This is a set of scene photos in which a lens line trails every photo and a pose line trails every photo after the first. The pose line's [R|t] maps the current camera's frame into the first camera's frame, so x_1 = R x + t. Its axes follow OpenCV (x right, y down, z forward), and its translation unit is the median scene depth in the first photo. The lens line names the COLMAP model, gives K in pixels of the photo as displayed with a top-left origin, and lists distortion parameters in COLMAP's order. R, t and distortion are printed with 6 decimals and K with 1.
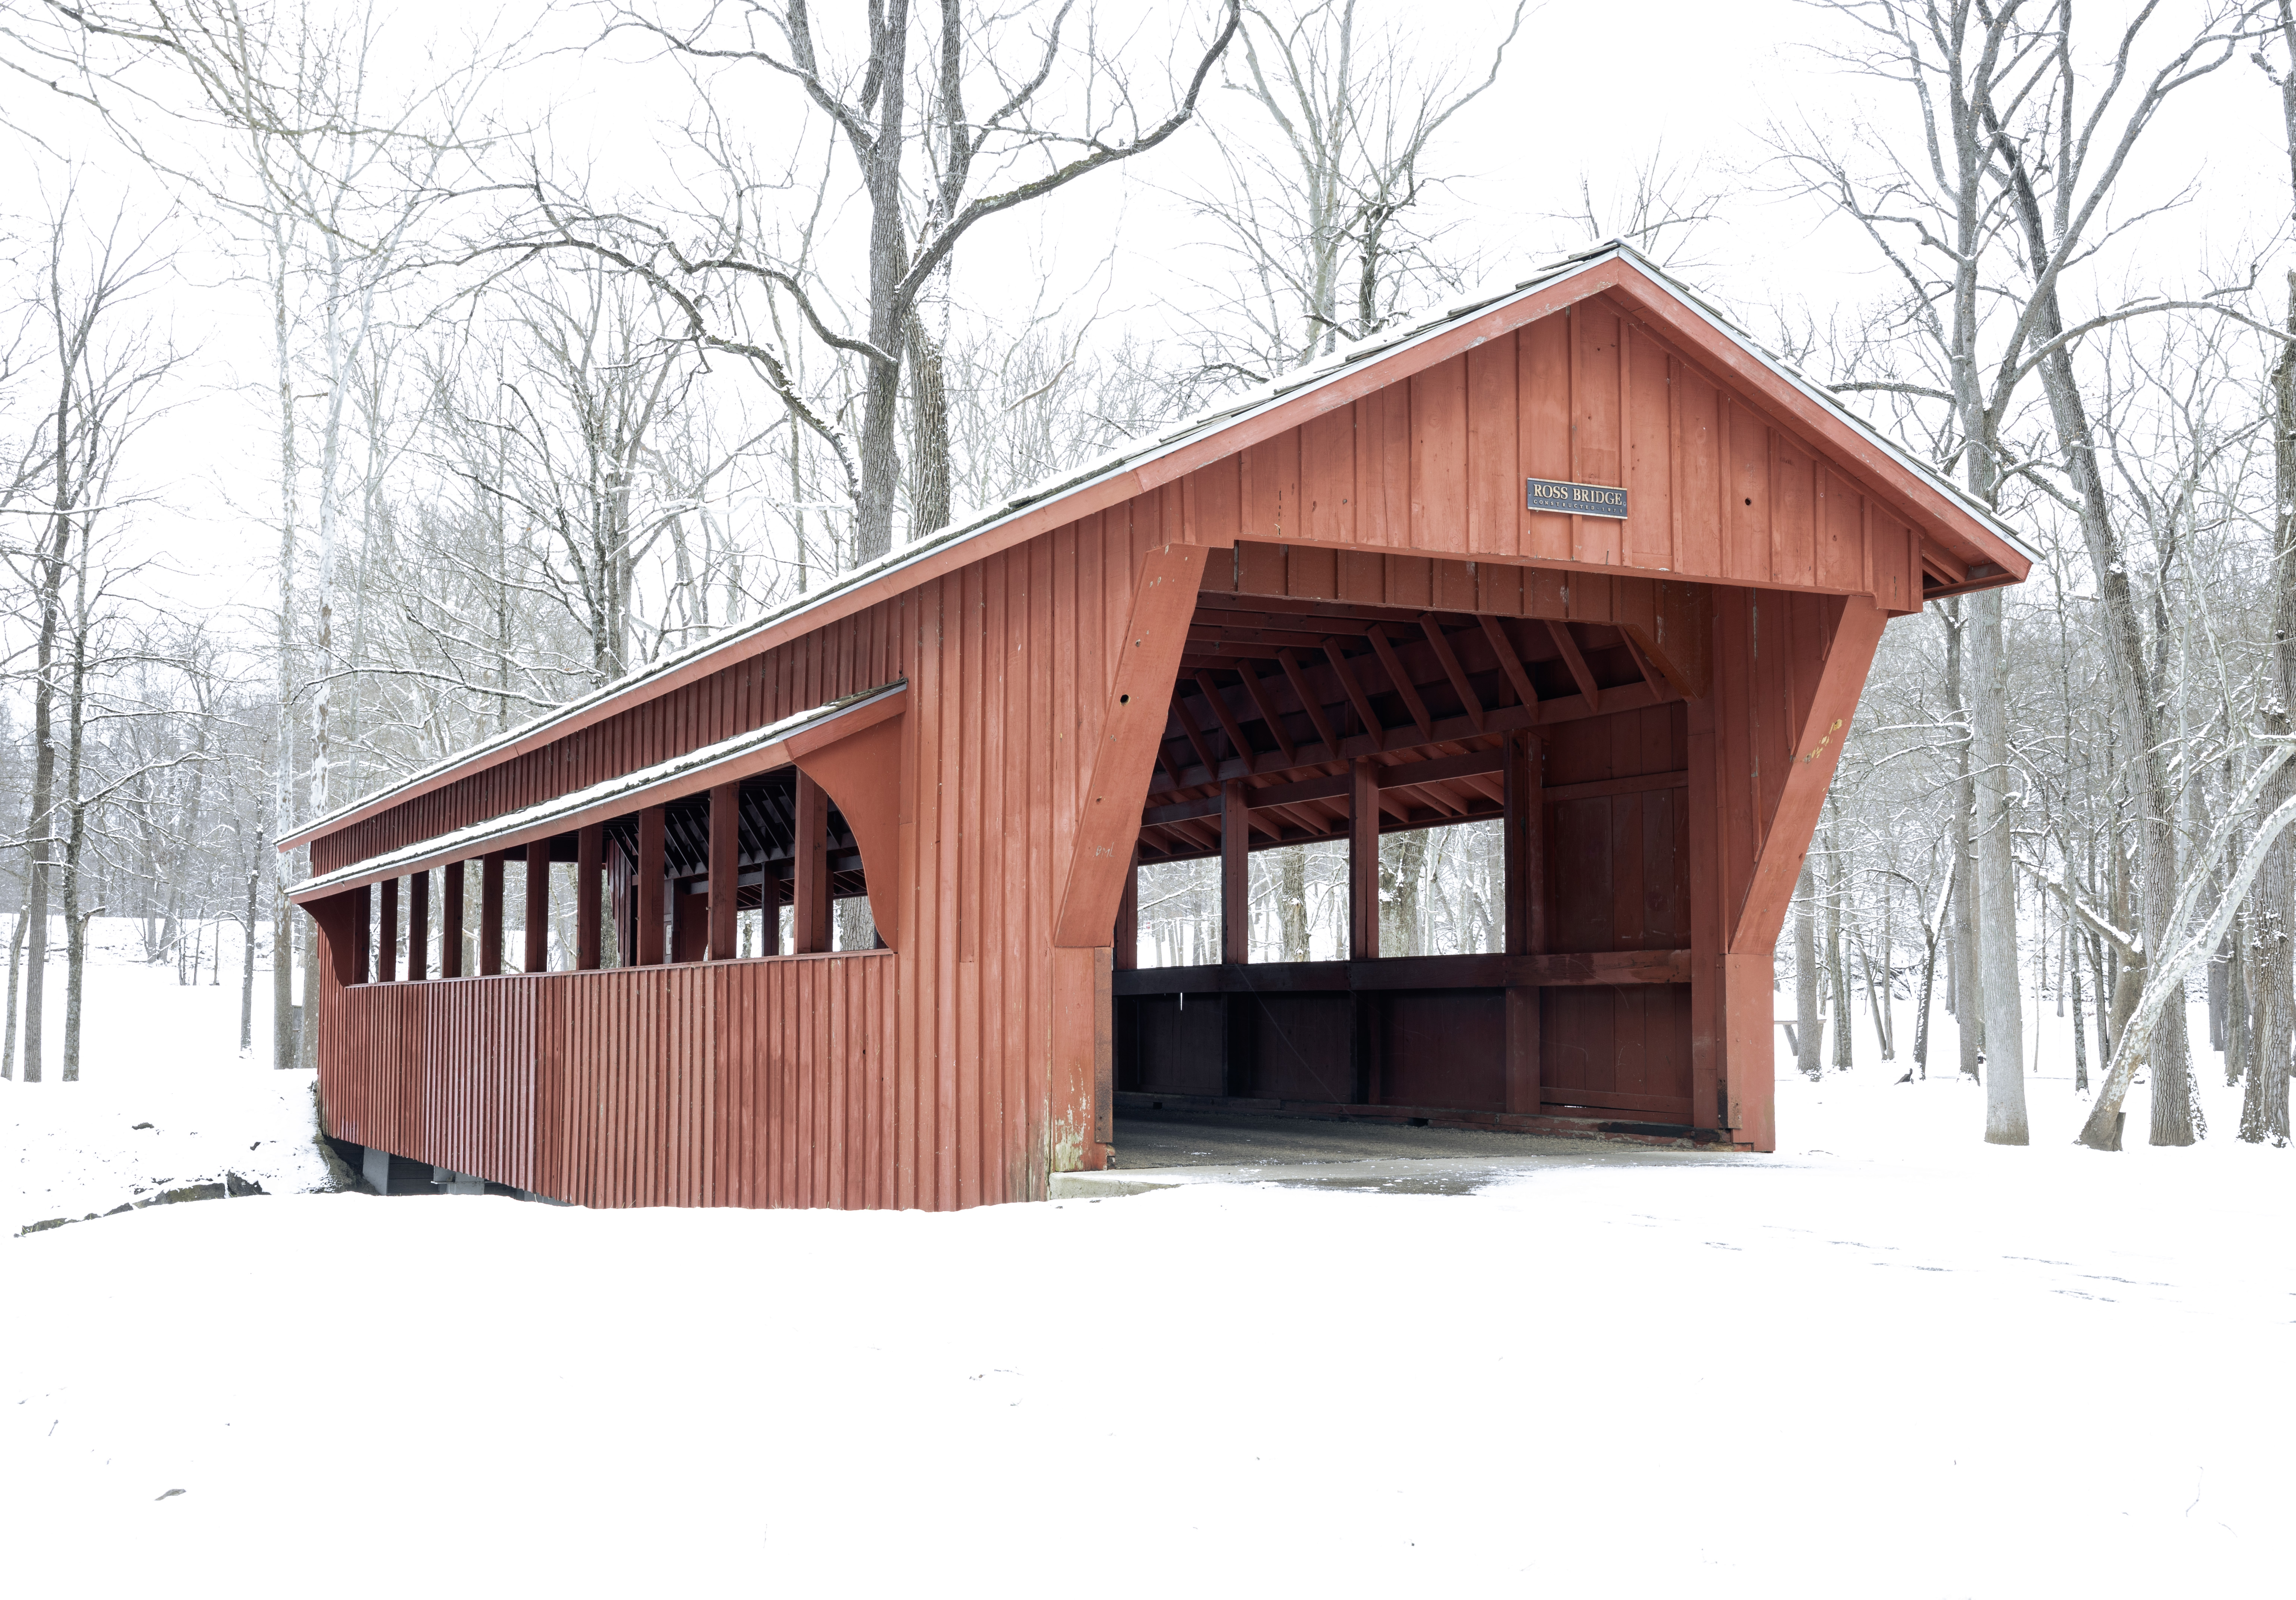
lens RADIAL K [[2589.9, 0, 1148.2], [0, 2589.9, 797.3], [0, 0, 1]] dist [-0.002588, 0.000000]
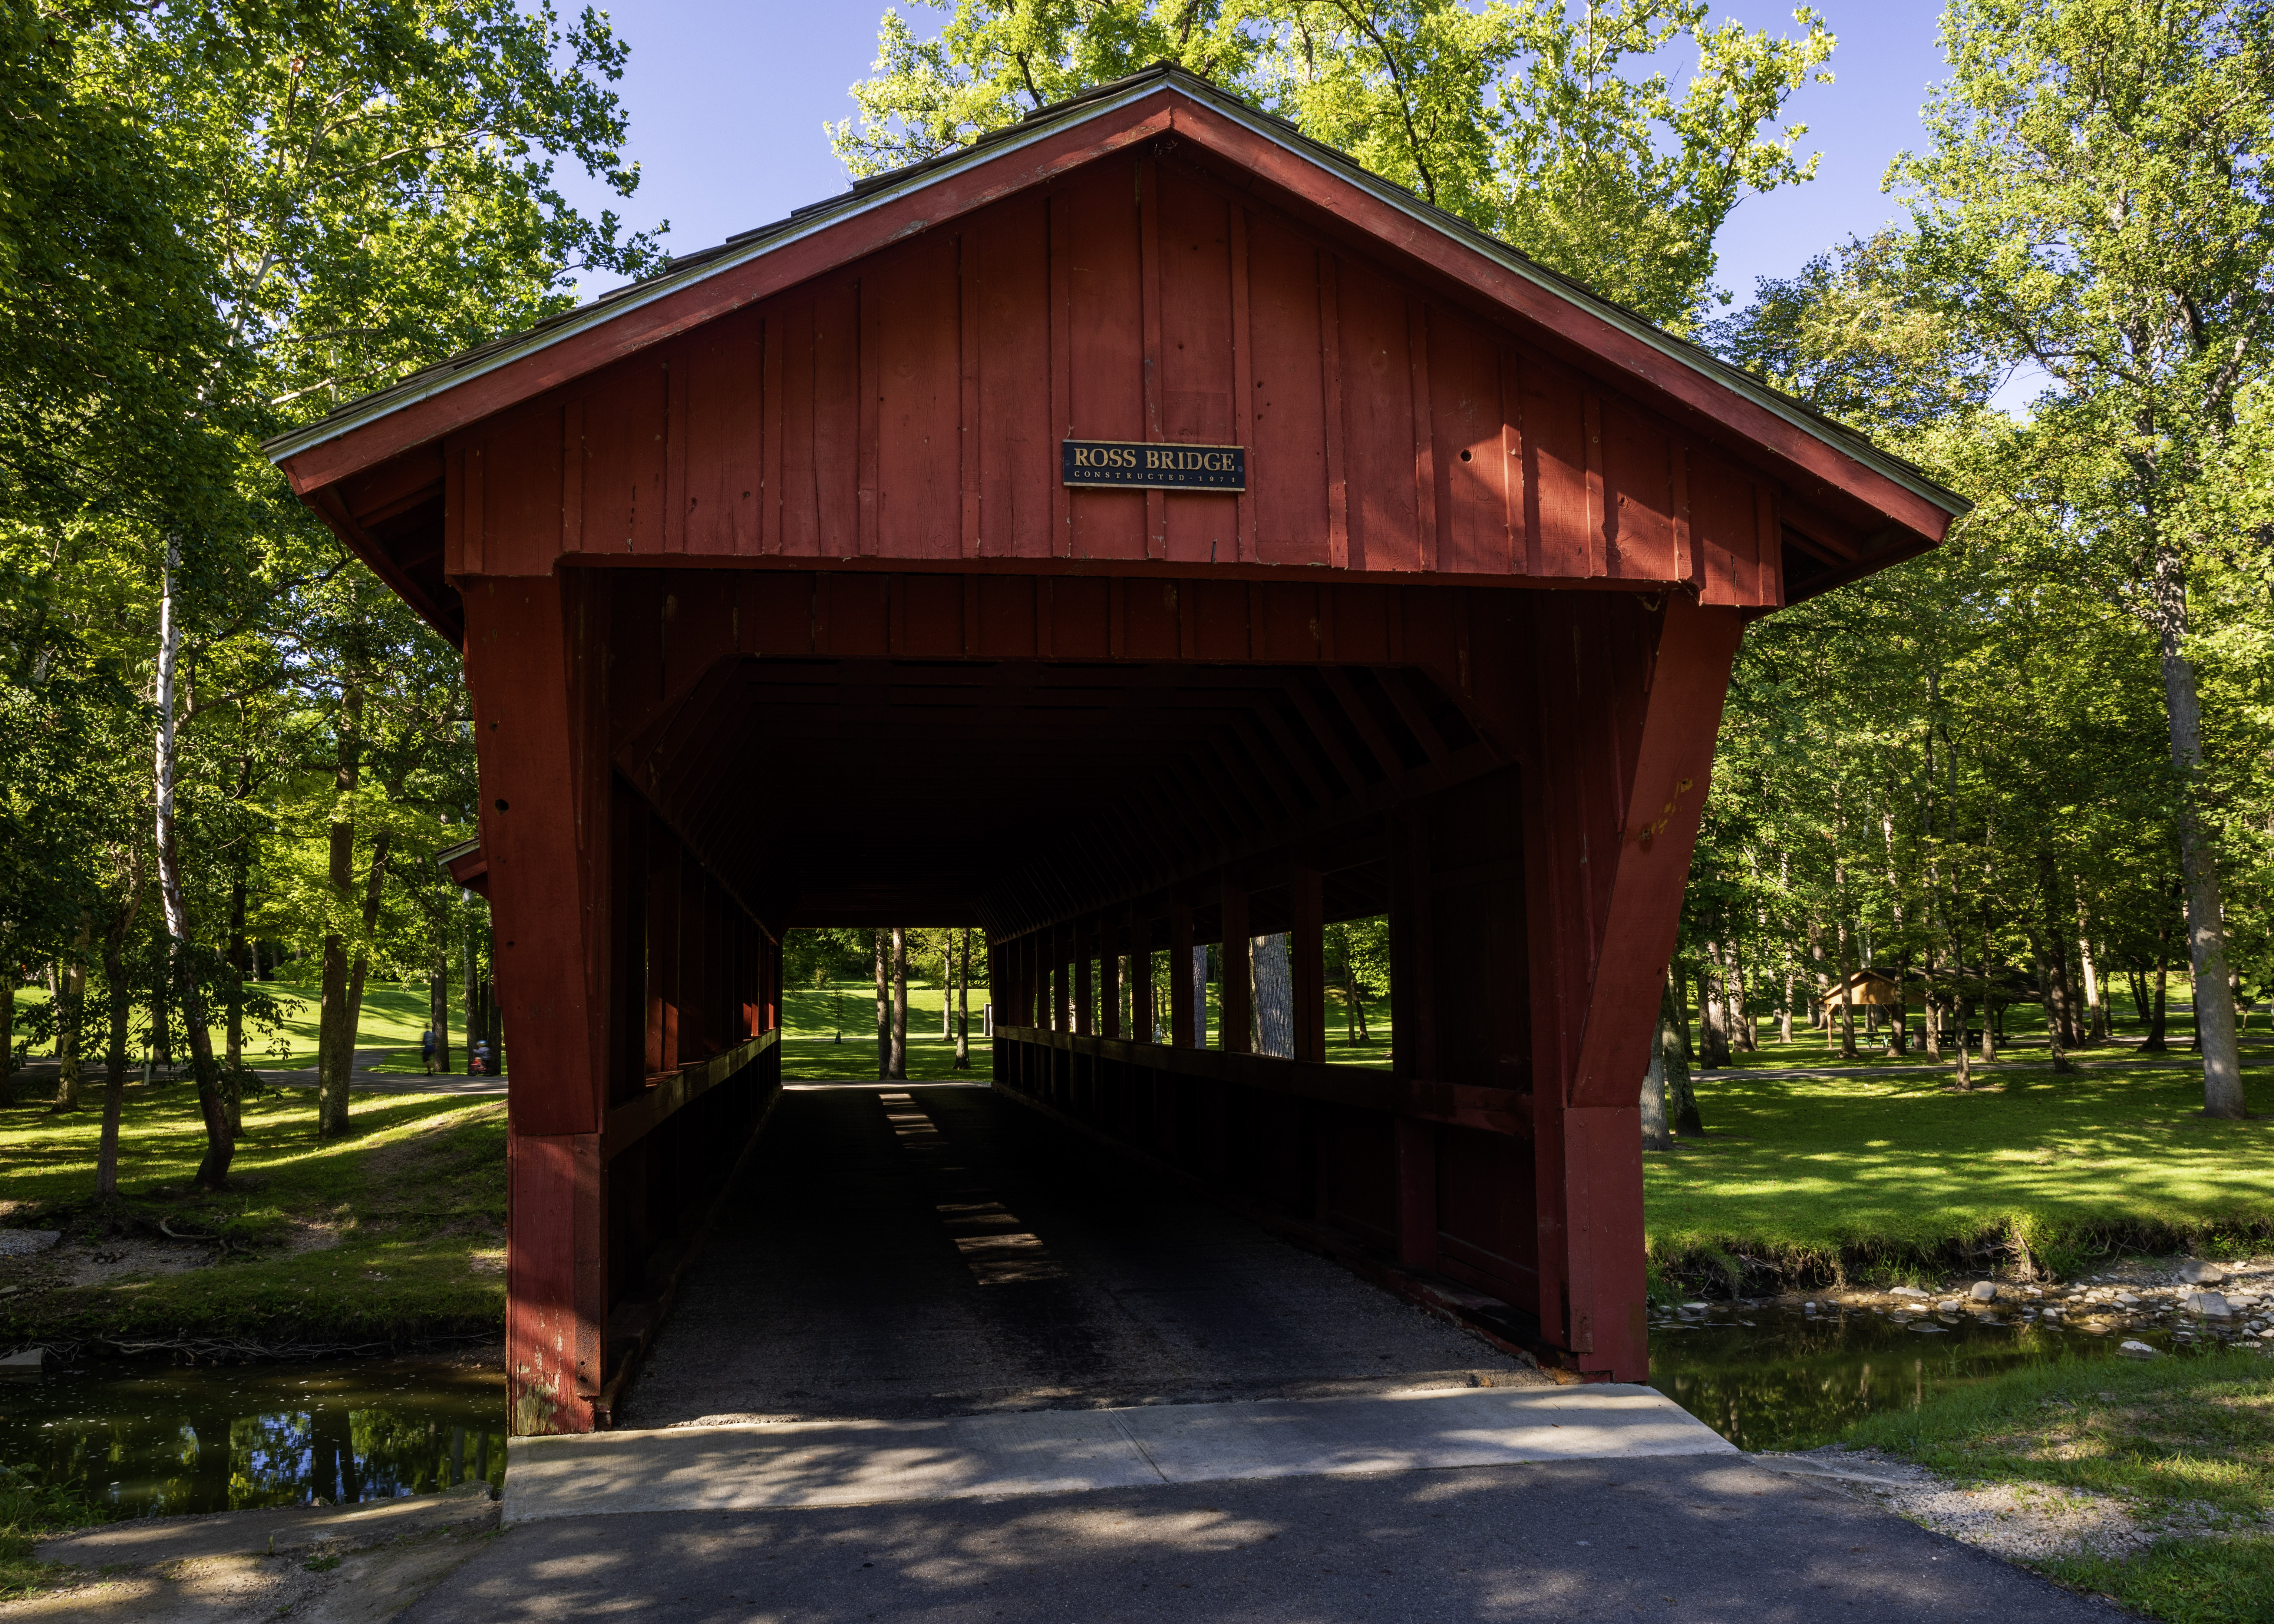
lens RADIAL K [[1652.5, 0, 1137.6], [0, 1652.5, 825.9], [0, 0, 1]] dist [-0.068062, -0.002094]
pose [[0.952510, -0.045898, -0.301028, 0.284552], [0.039660, 0.998854, -0.026804, -0.012252], [0.301913, 0.013592, 0.953238, 0.599534]]
